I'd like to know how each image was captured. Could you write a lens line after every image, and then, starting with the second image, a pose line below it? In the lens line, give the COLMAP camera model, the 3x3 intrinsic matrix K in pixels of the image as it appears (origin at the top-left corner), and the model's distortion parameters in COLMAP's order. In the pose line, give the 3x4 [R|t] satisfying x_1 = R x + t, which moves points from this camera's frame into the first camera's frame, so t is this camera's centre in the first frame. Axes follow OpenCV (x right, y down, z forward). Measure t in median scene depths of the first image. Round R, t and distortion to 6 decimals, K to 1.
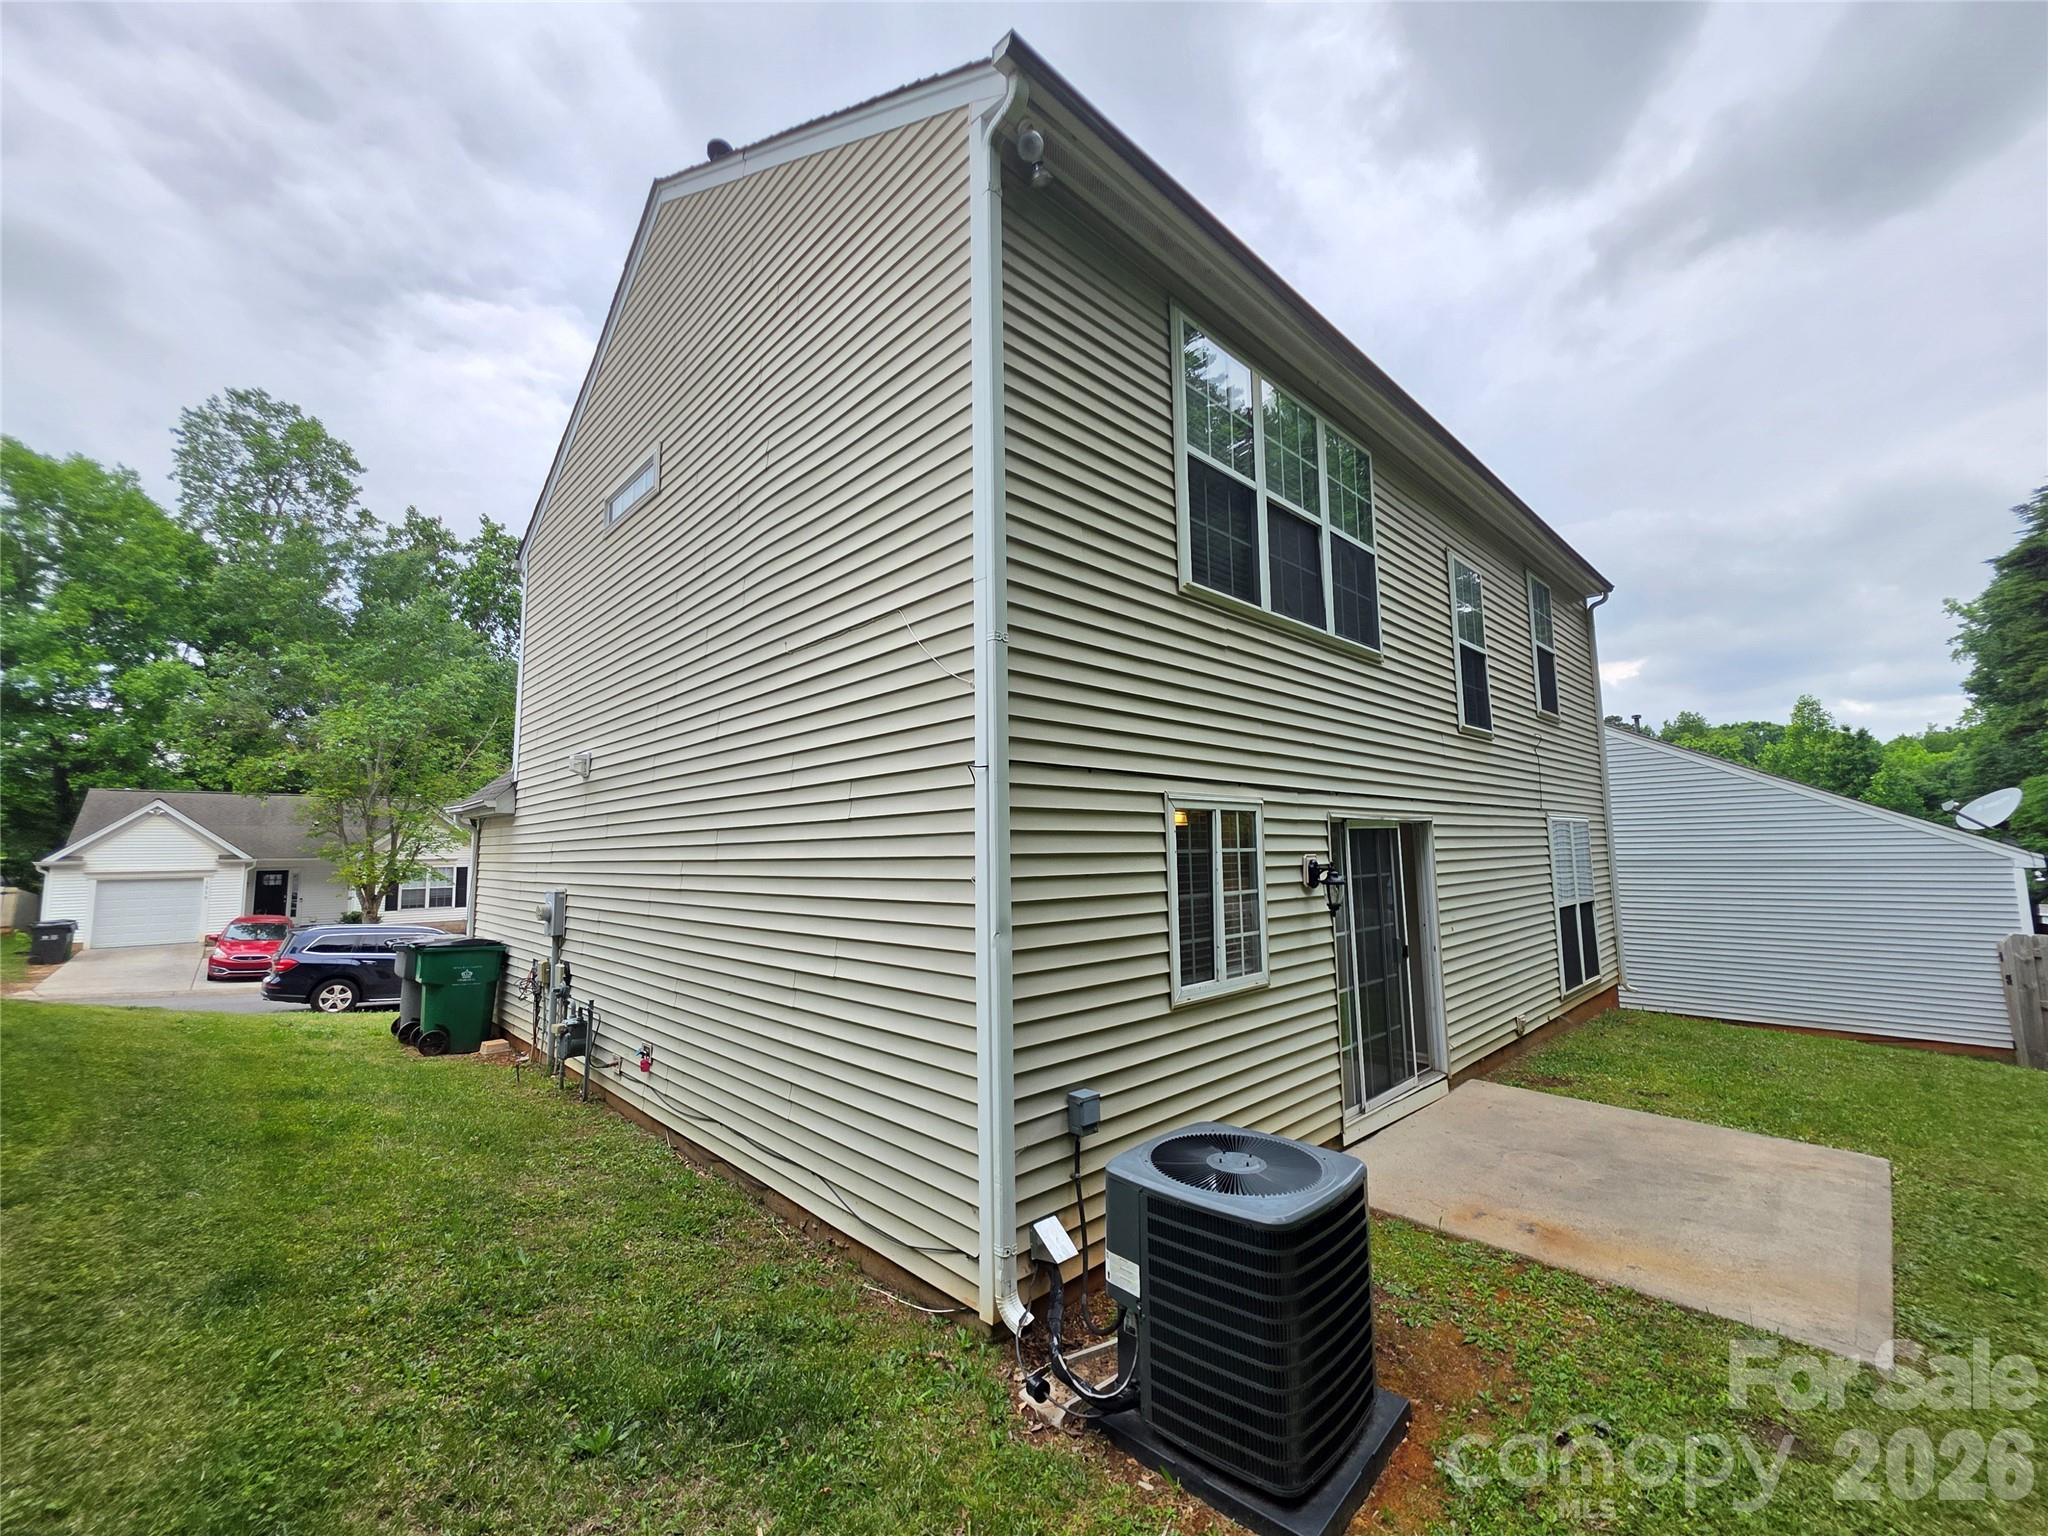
lens RADIAL K [[823.3, 0, 1024.4], [0, 823.3, 765.0], [0, 0, 1]] dist [-0.001586, 0.000247]
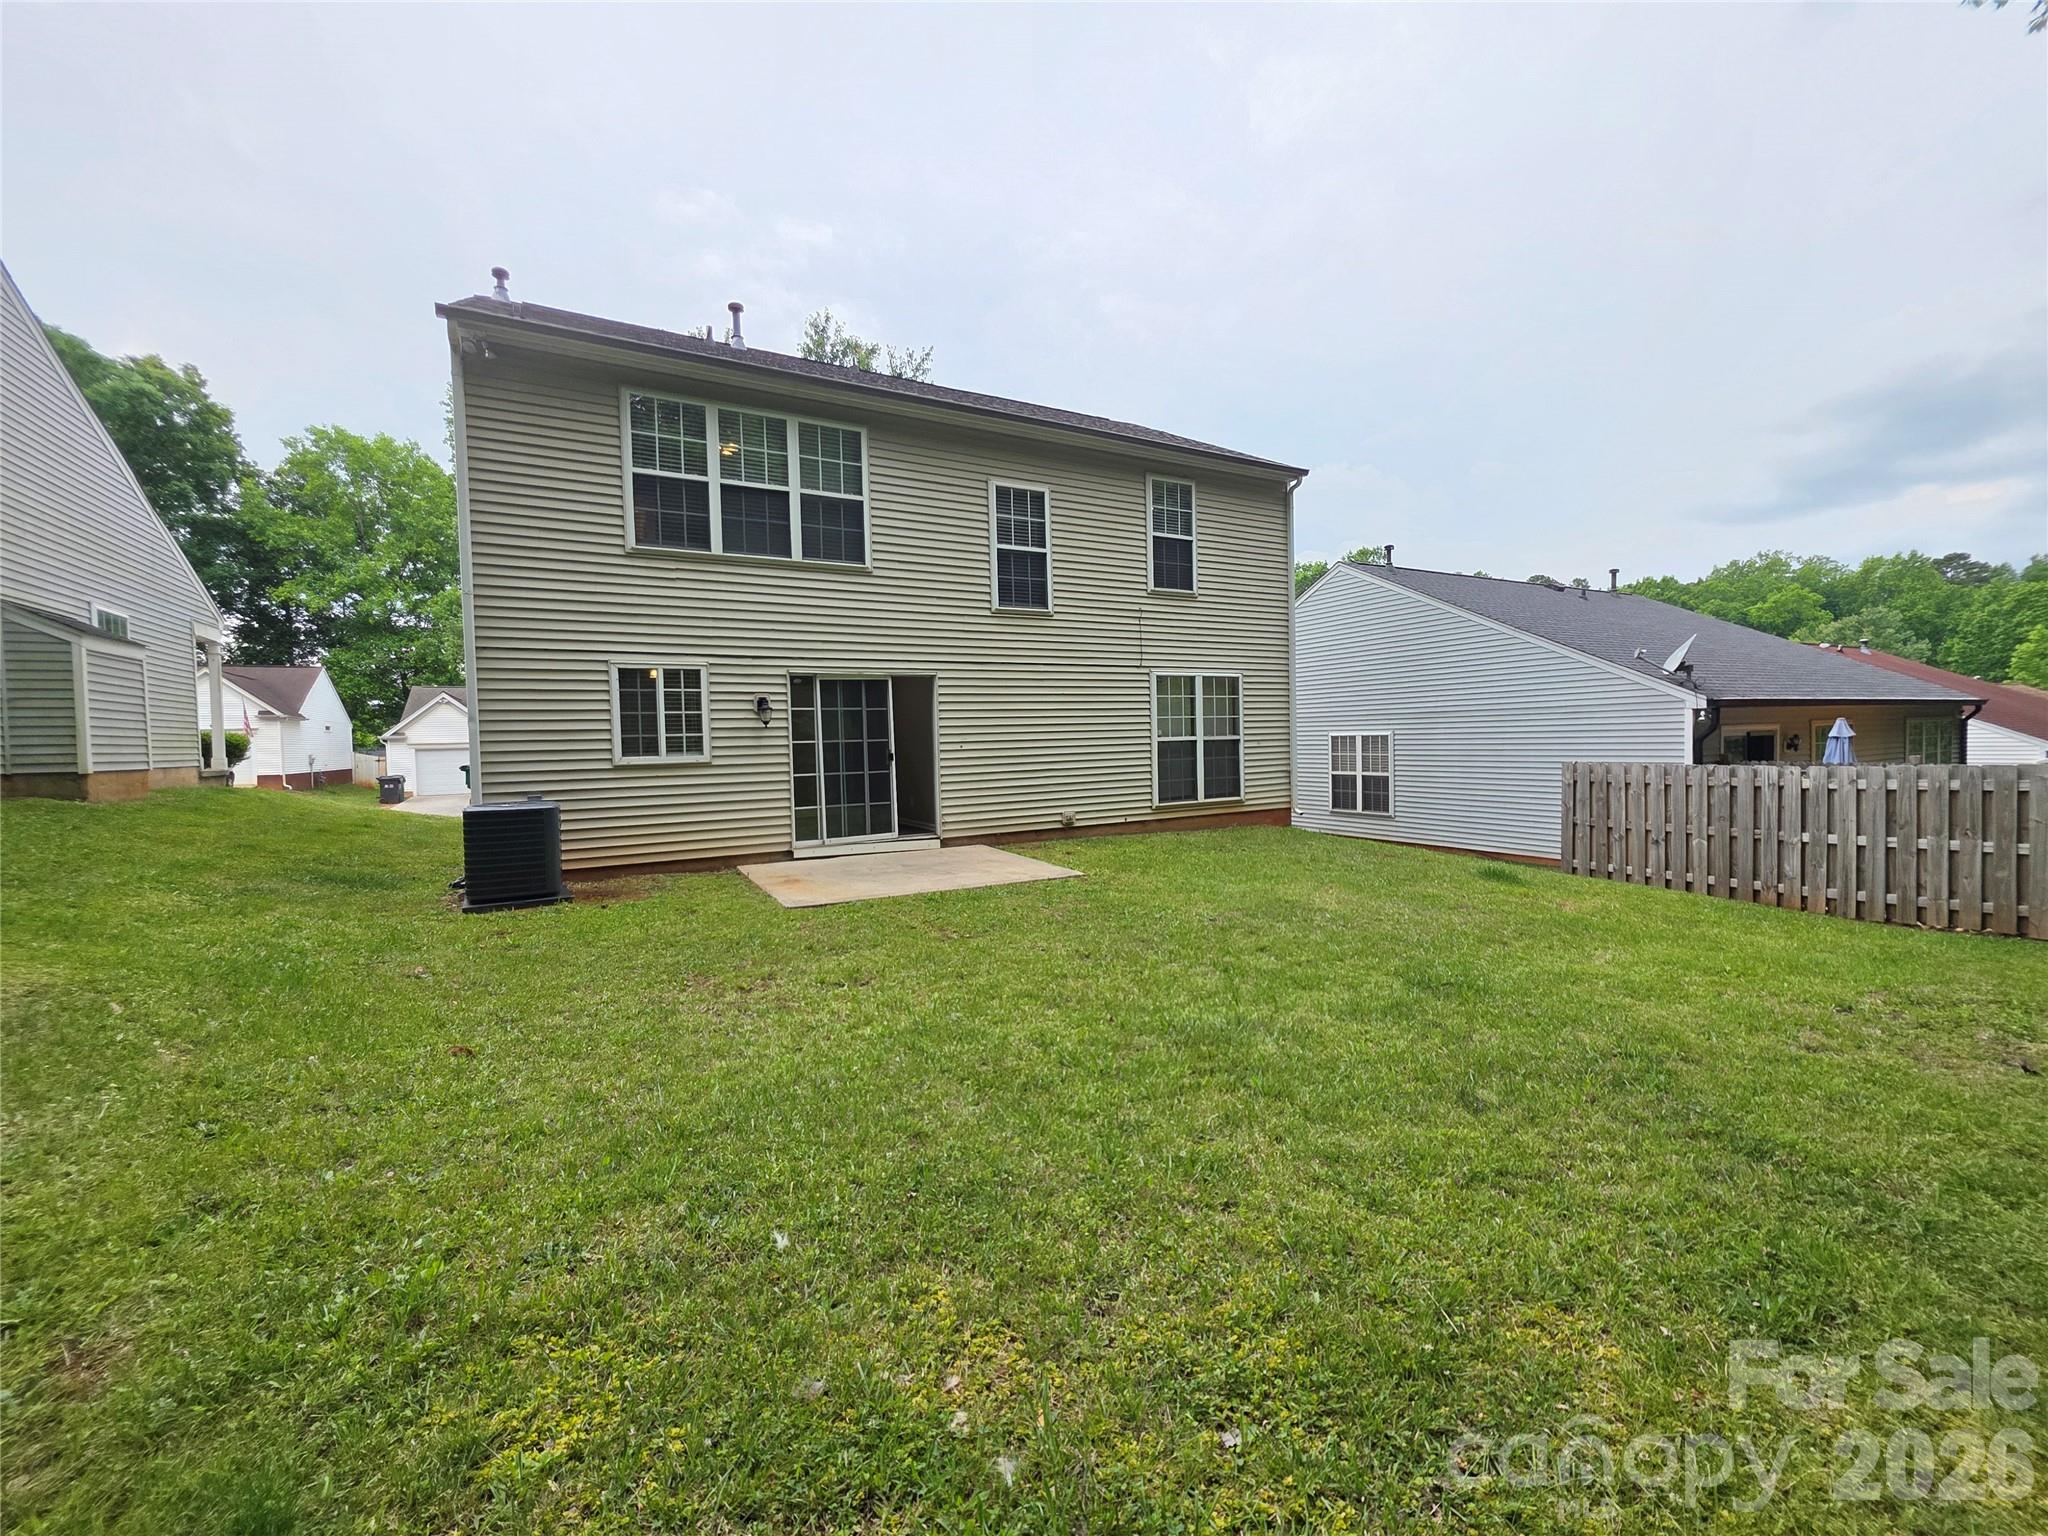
lens RADIAL K [[823.3, 0, 1018.8], [0, 823.3, 766.9], [0, 0, 1]] dist [-0.001586, 0.000247]
pose [[0.965387, 0.001512, -0.260817, 1.039034], [0.036135, 0.989564, 0.139489, 0.030059], [0.258306, -0.144085, 0.955258, -0.427172]]
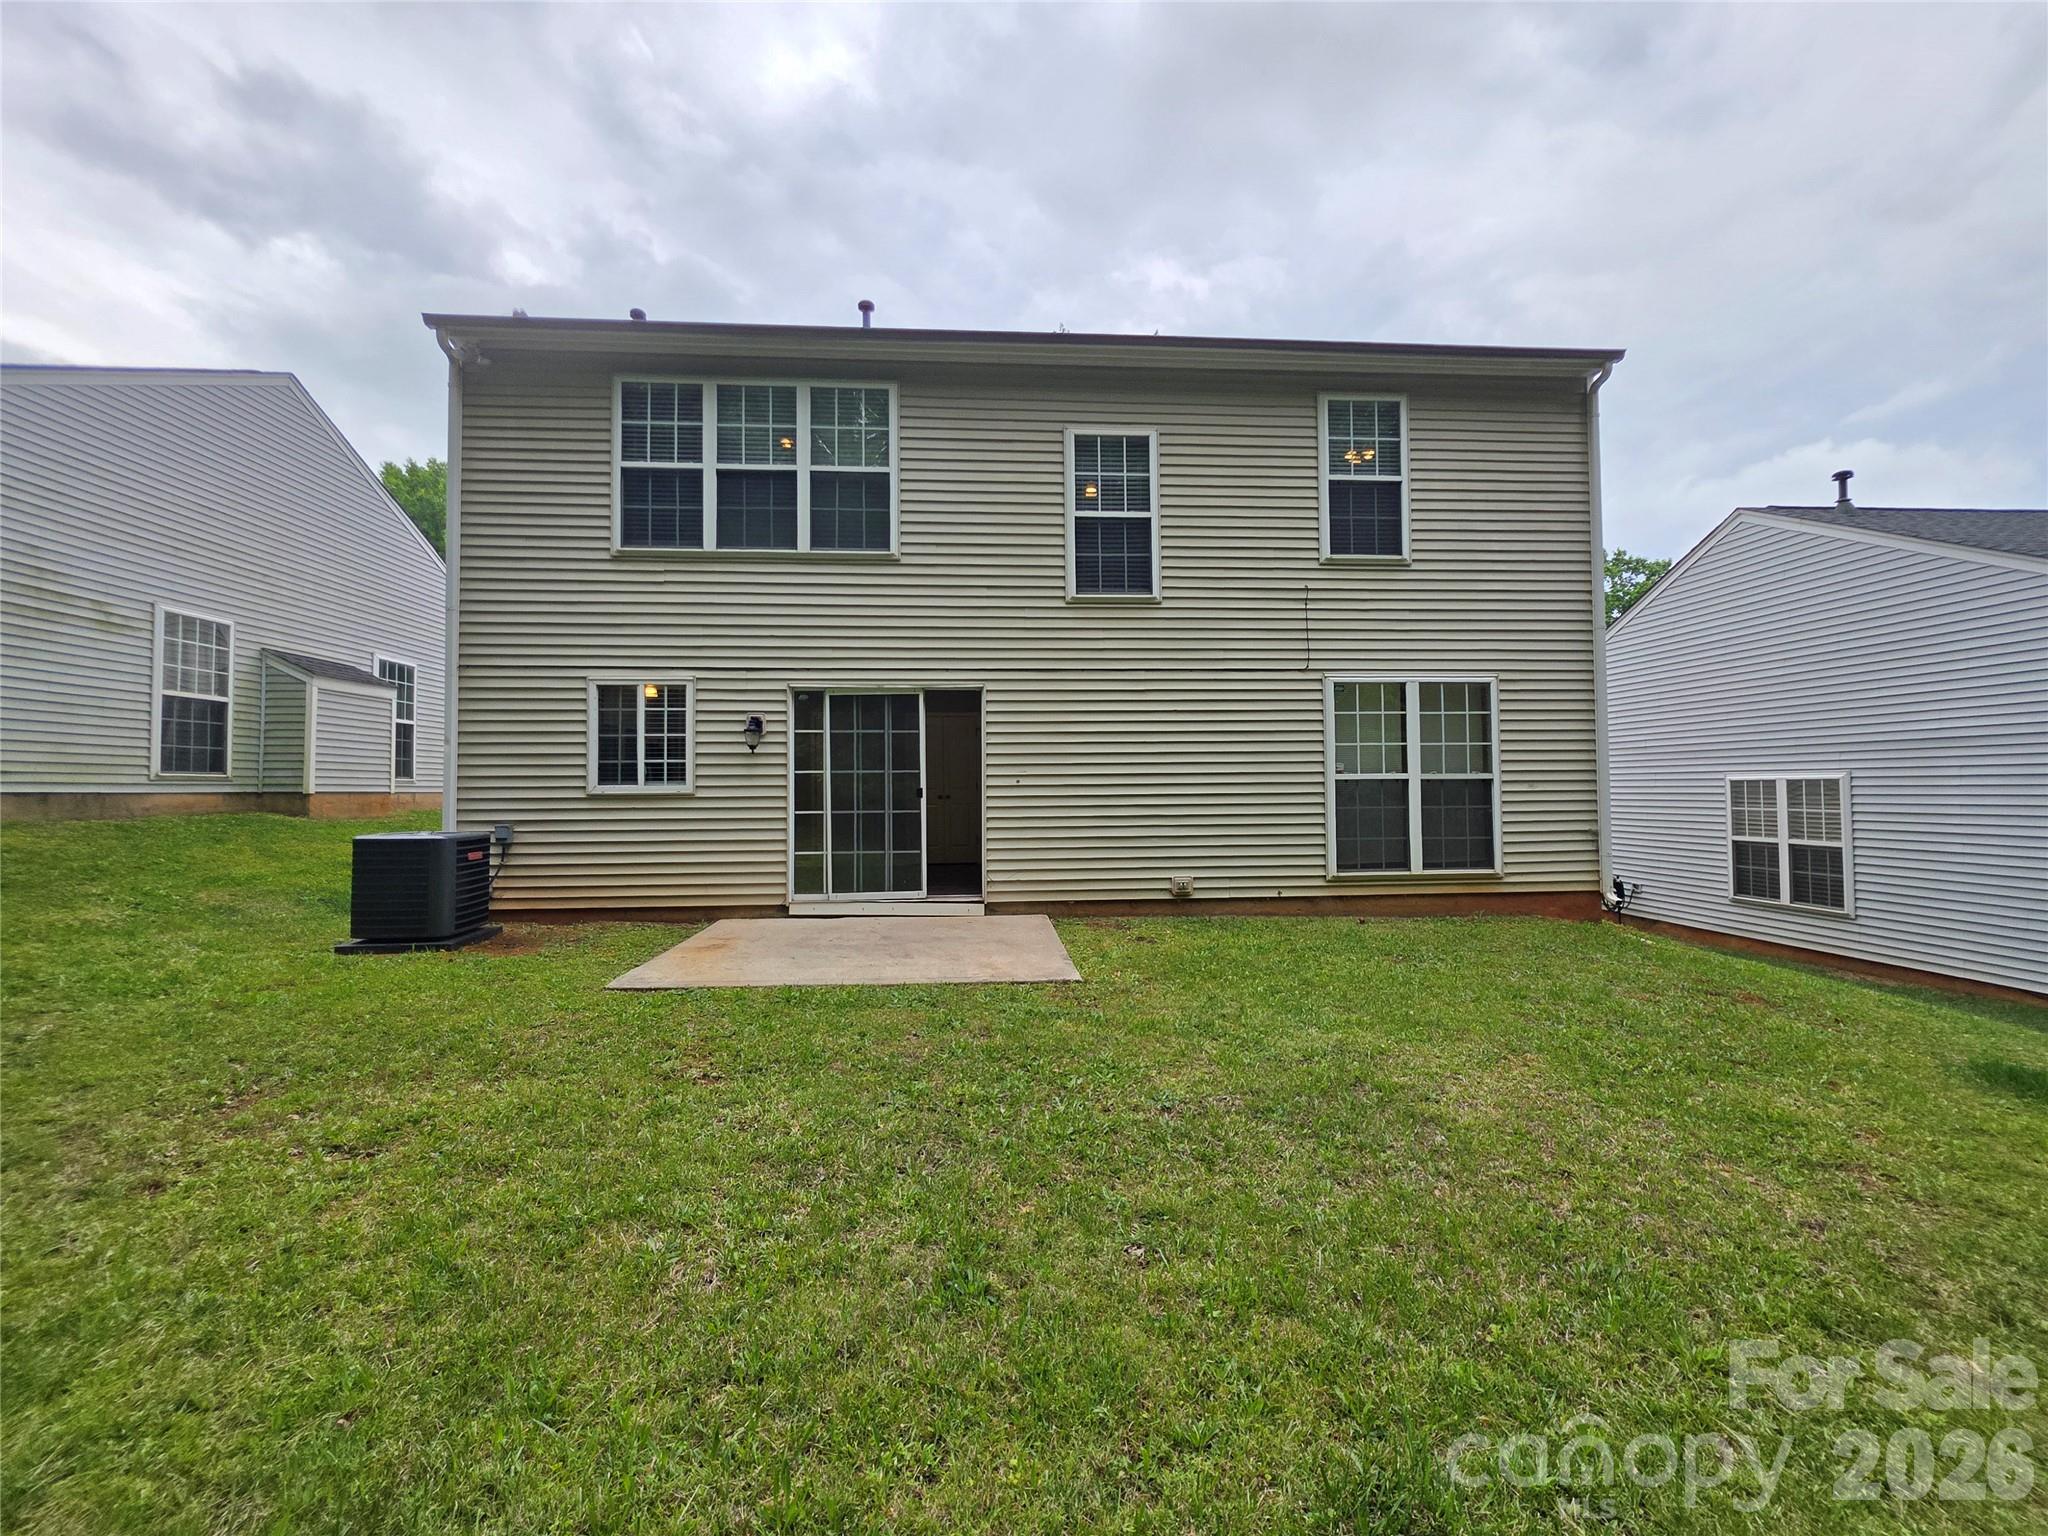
lens RADIAL K [[823.3, 0, 1025.0], [0, 823.3, 768.8], [0, 0, 1]] dist [-0.001586, 0.000247]
pose [[0.767101, -0.006948, -0.641489, 1.283072], [0.062779, 0.995955, 0.064285, 0.112016], [0.638447, -0.089585, 0.764434, 0.145609]]
